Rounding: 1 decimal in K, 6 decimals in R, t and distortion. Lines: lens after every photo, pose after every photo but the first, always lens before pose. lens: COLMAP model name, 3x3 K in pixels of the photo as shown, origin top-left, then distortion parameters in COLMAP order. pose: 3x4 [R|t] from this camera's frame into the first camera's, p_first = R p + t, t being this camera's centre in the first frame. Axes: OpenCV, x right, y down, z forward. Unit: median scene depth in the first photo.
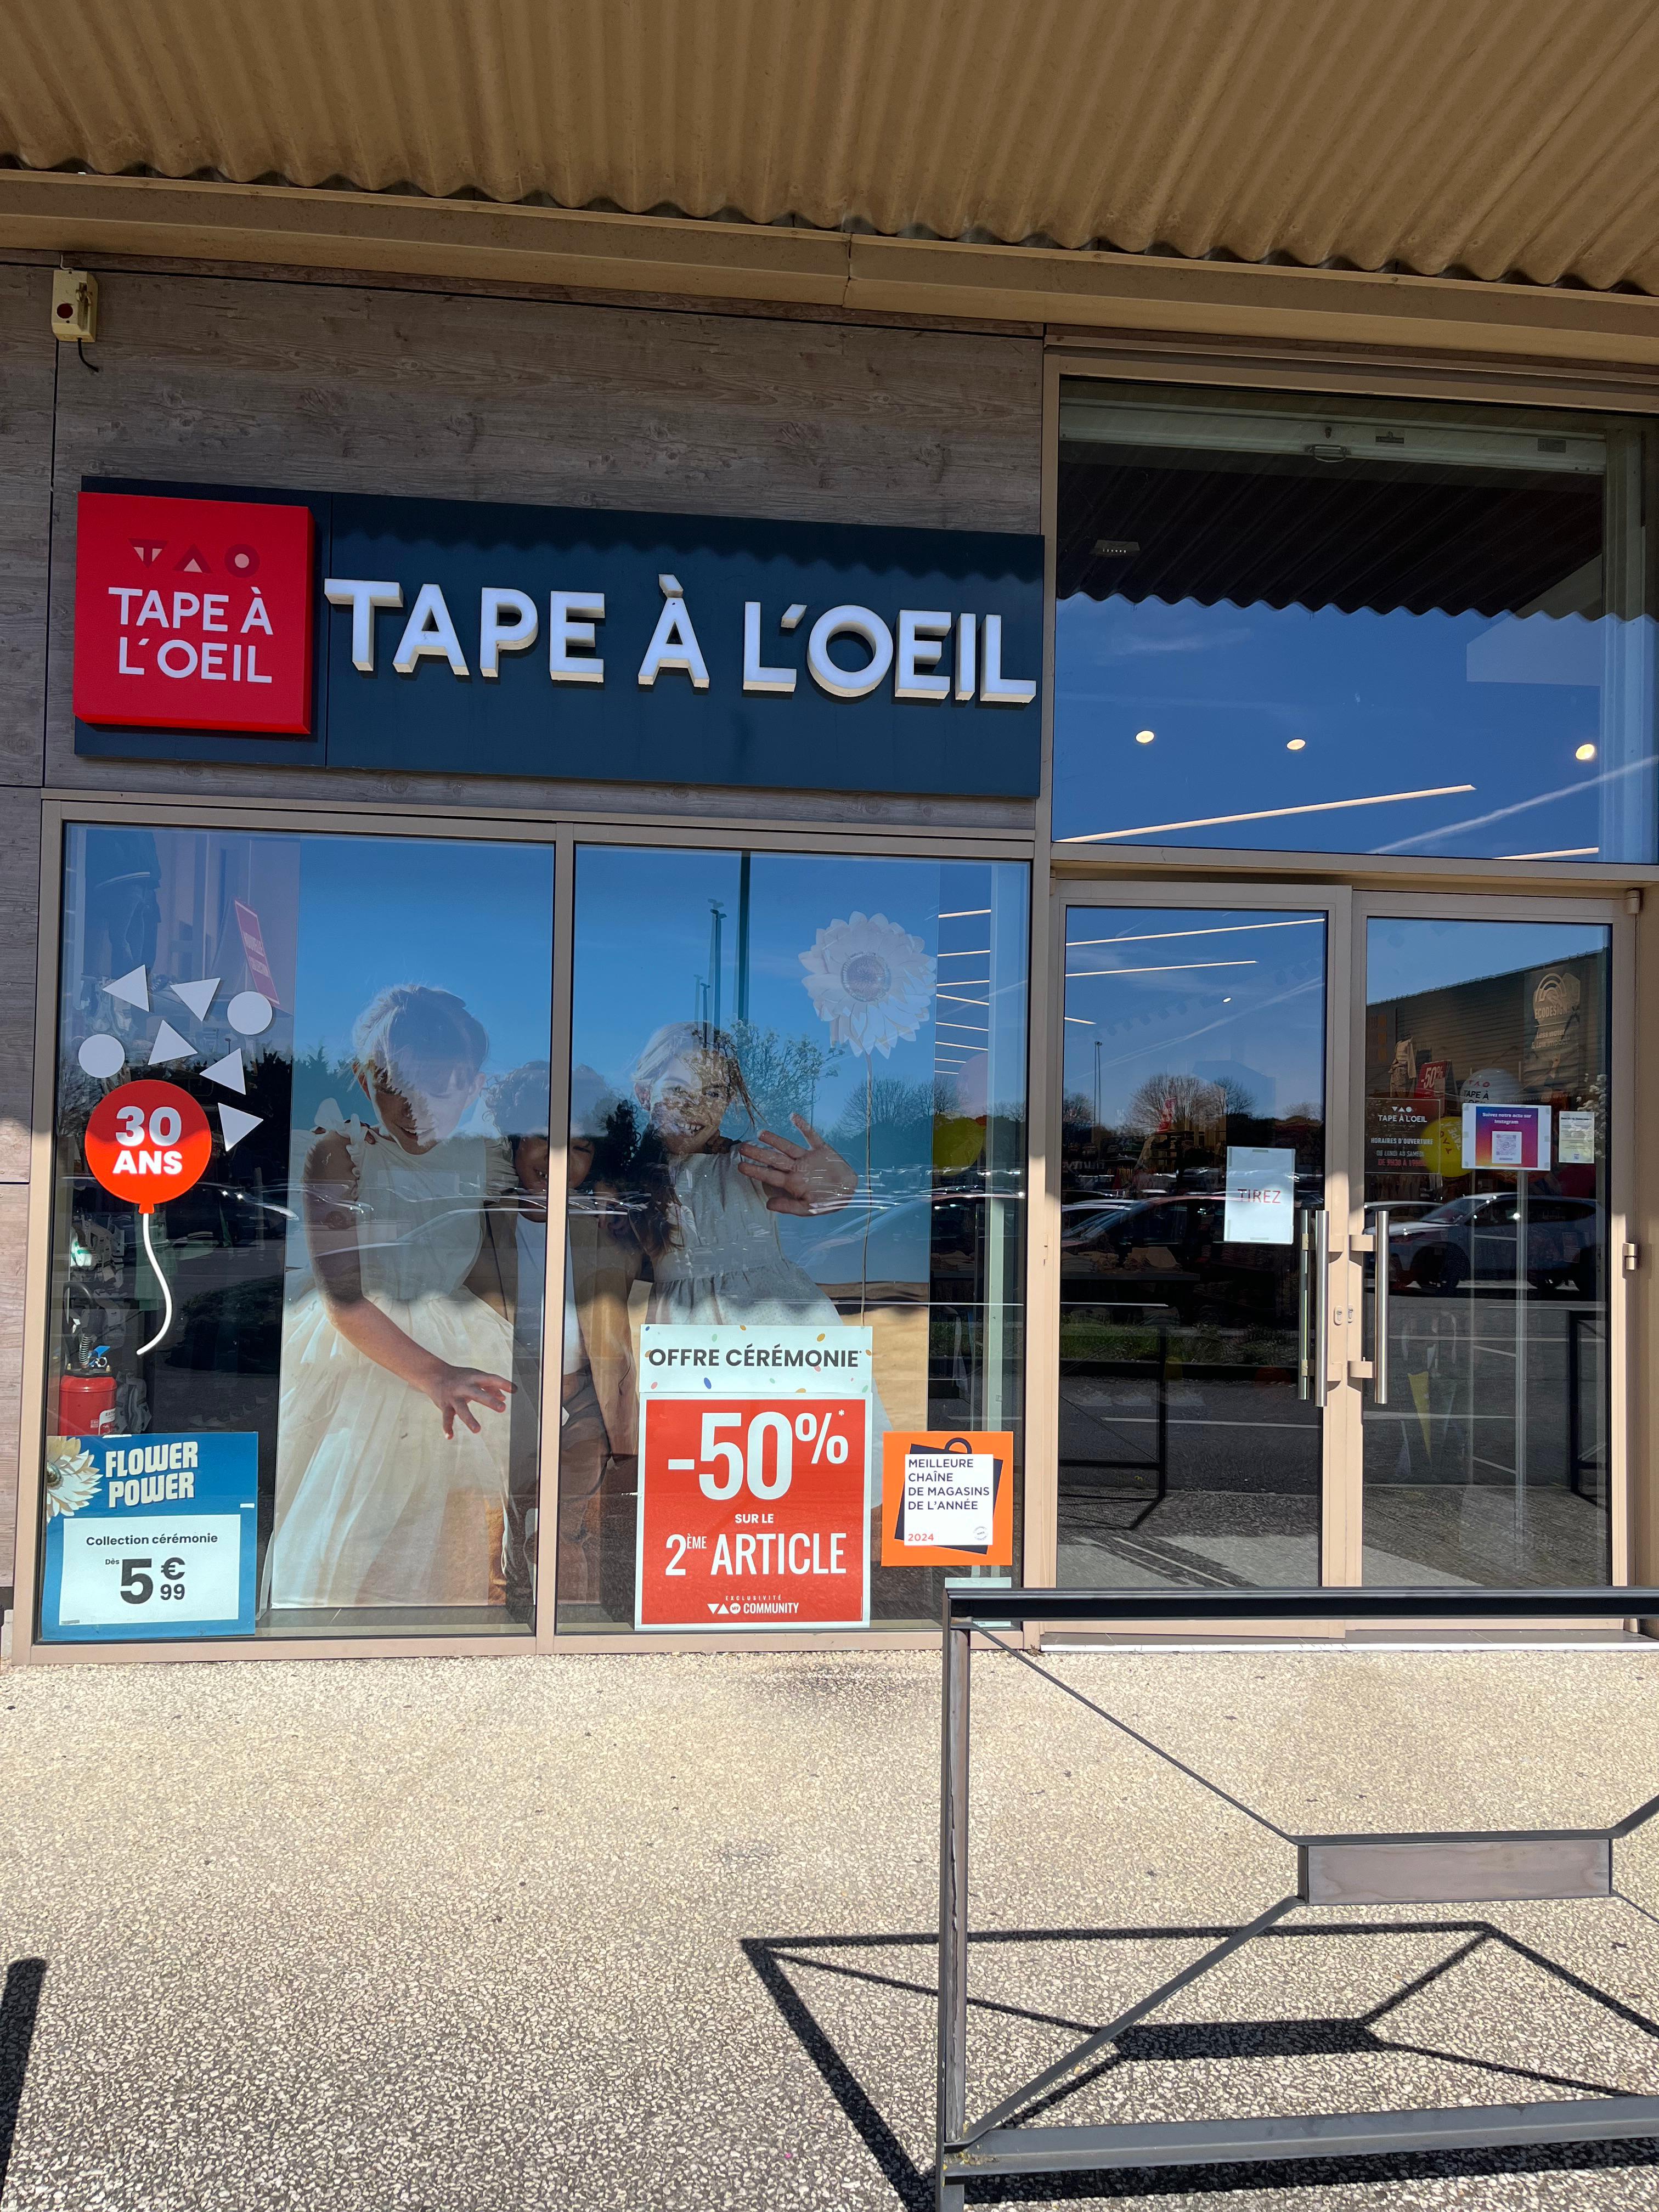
lens RADIAL K [[1667.9, 0, 831.6], [0, 1667.9, 1111.9], [0, 0, 1]] dist [0.029229, -0.001734]
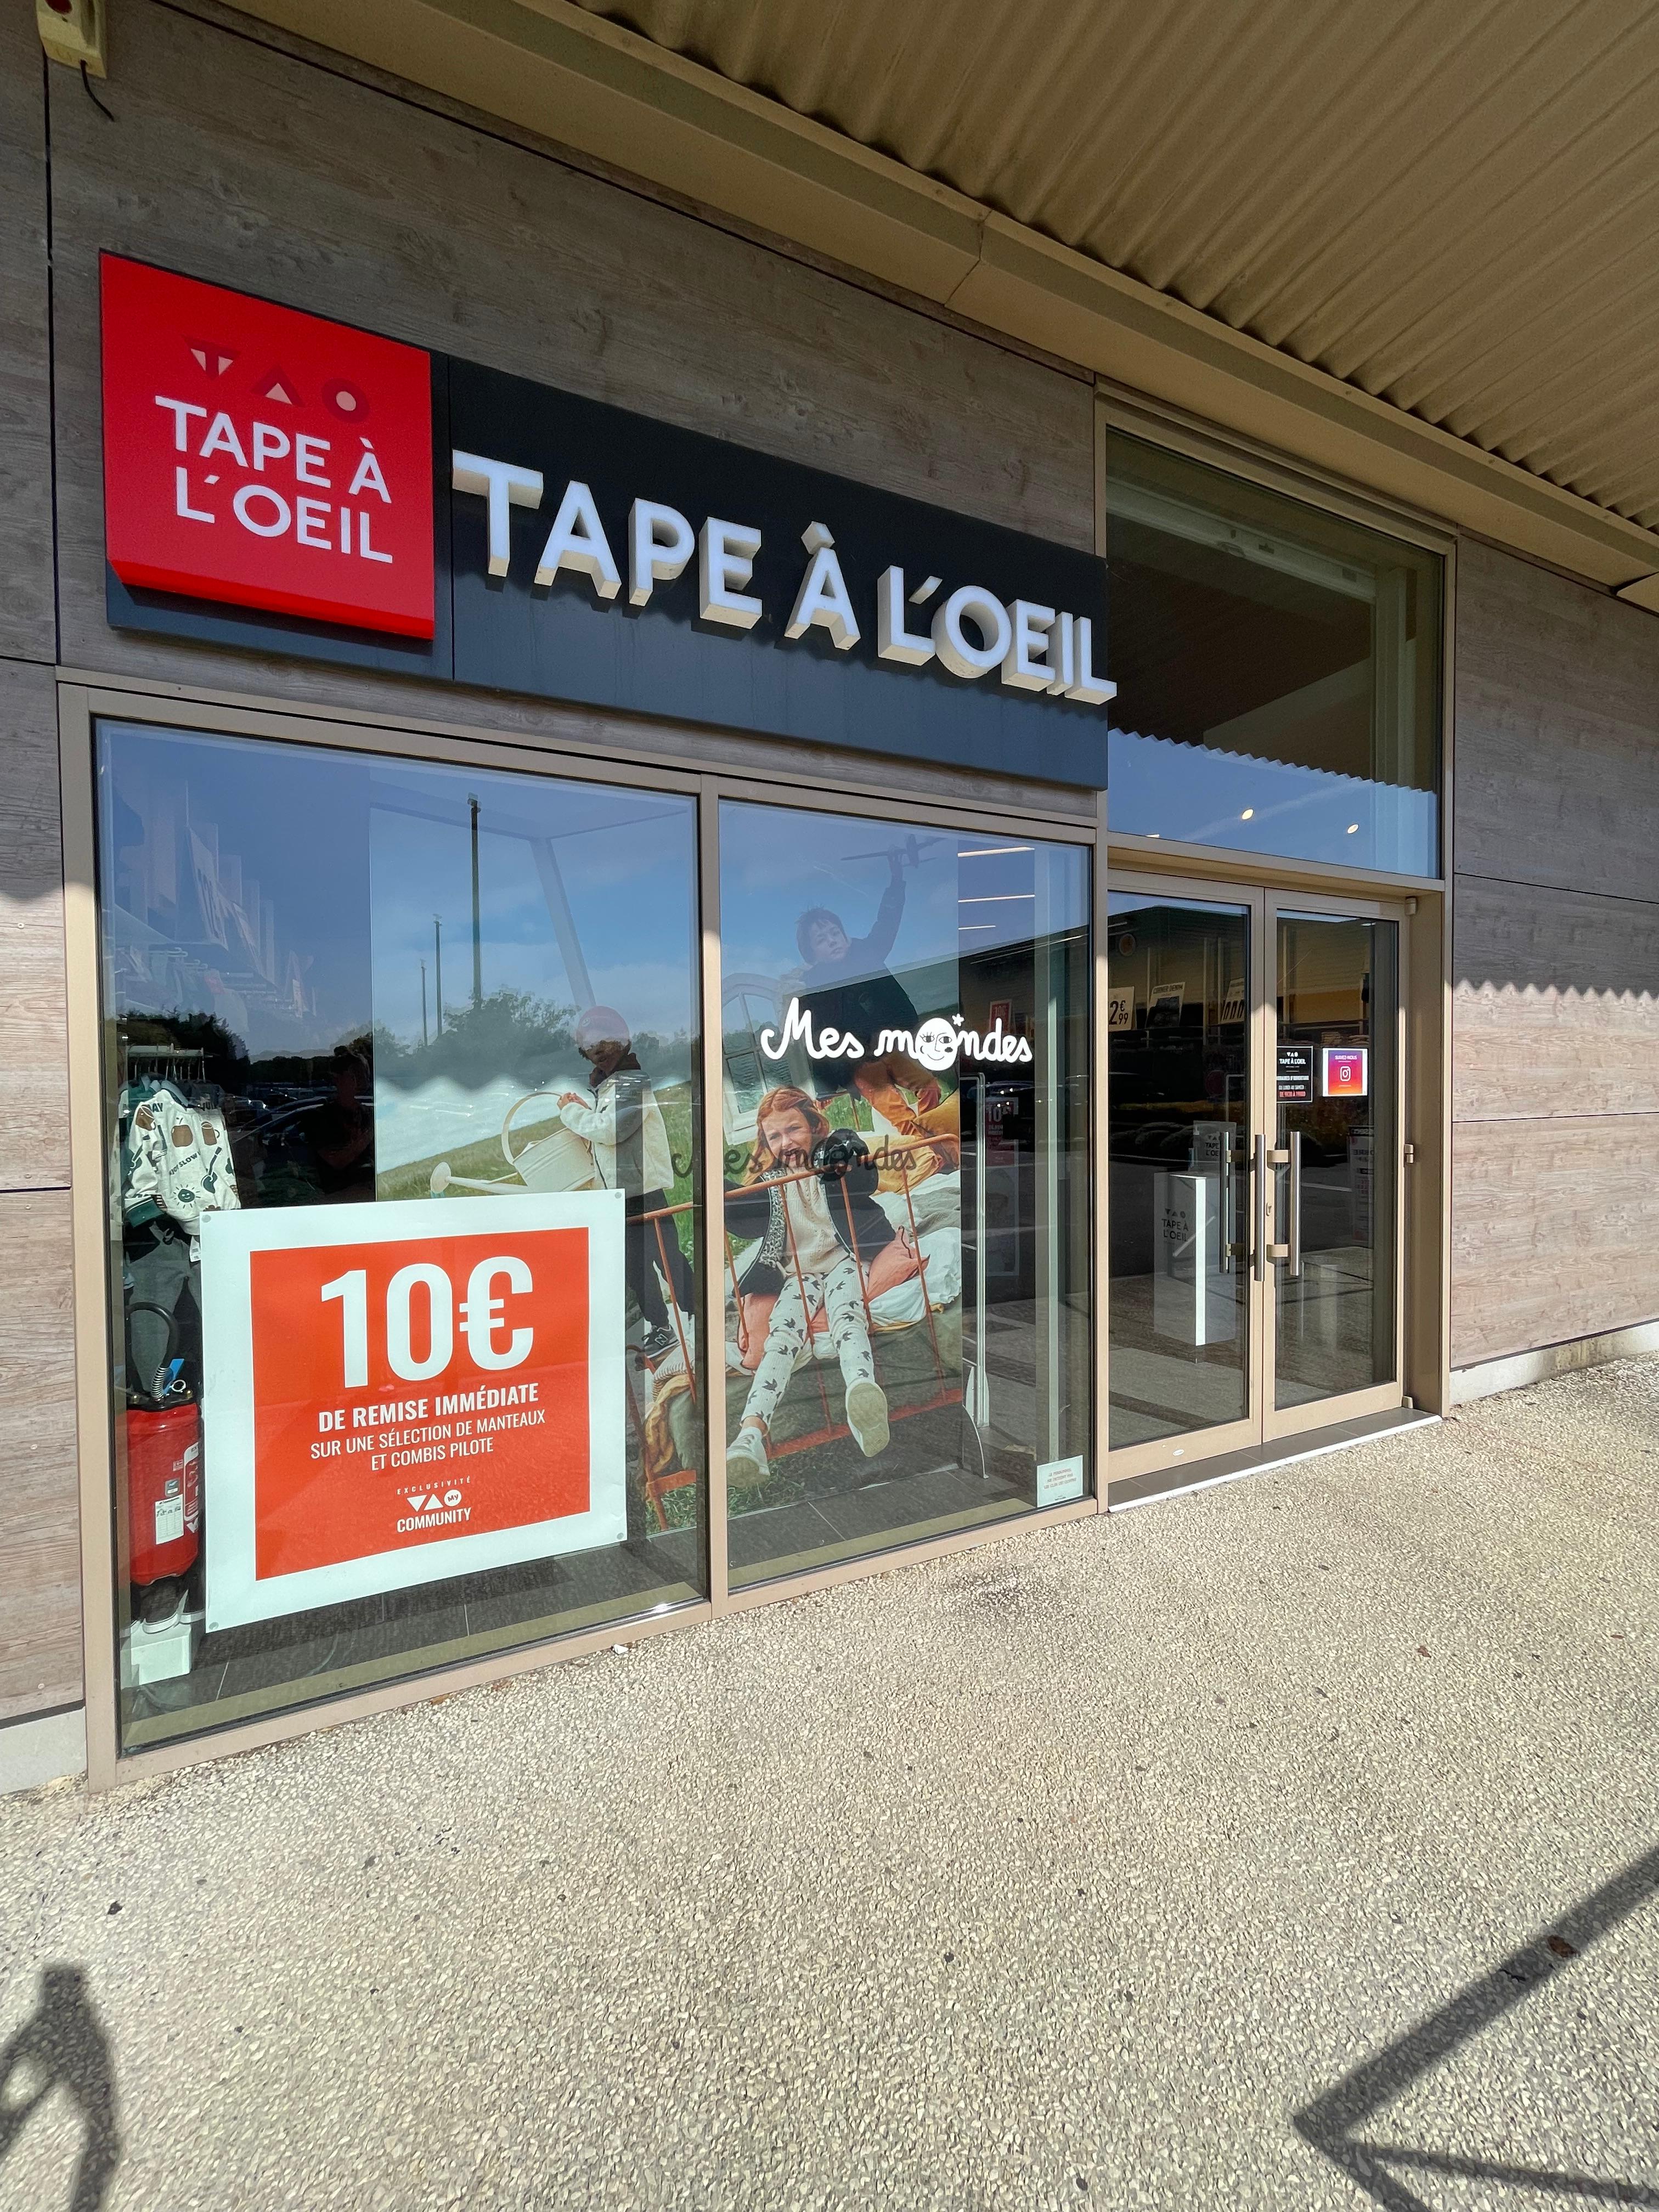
lens RADIAL K [[896.1, 0, 826.9], [0, 896.1, 1093.6], [0, 0, 1]] dist [0.000614, -0.000685]
pose [[0.943804, -0.032457, 0.328909, -0.279297], [0.013651, 0.998145, 0.059327, -0.019867], [-0.330224, -0.051503, 0.942496, 0.491787]]
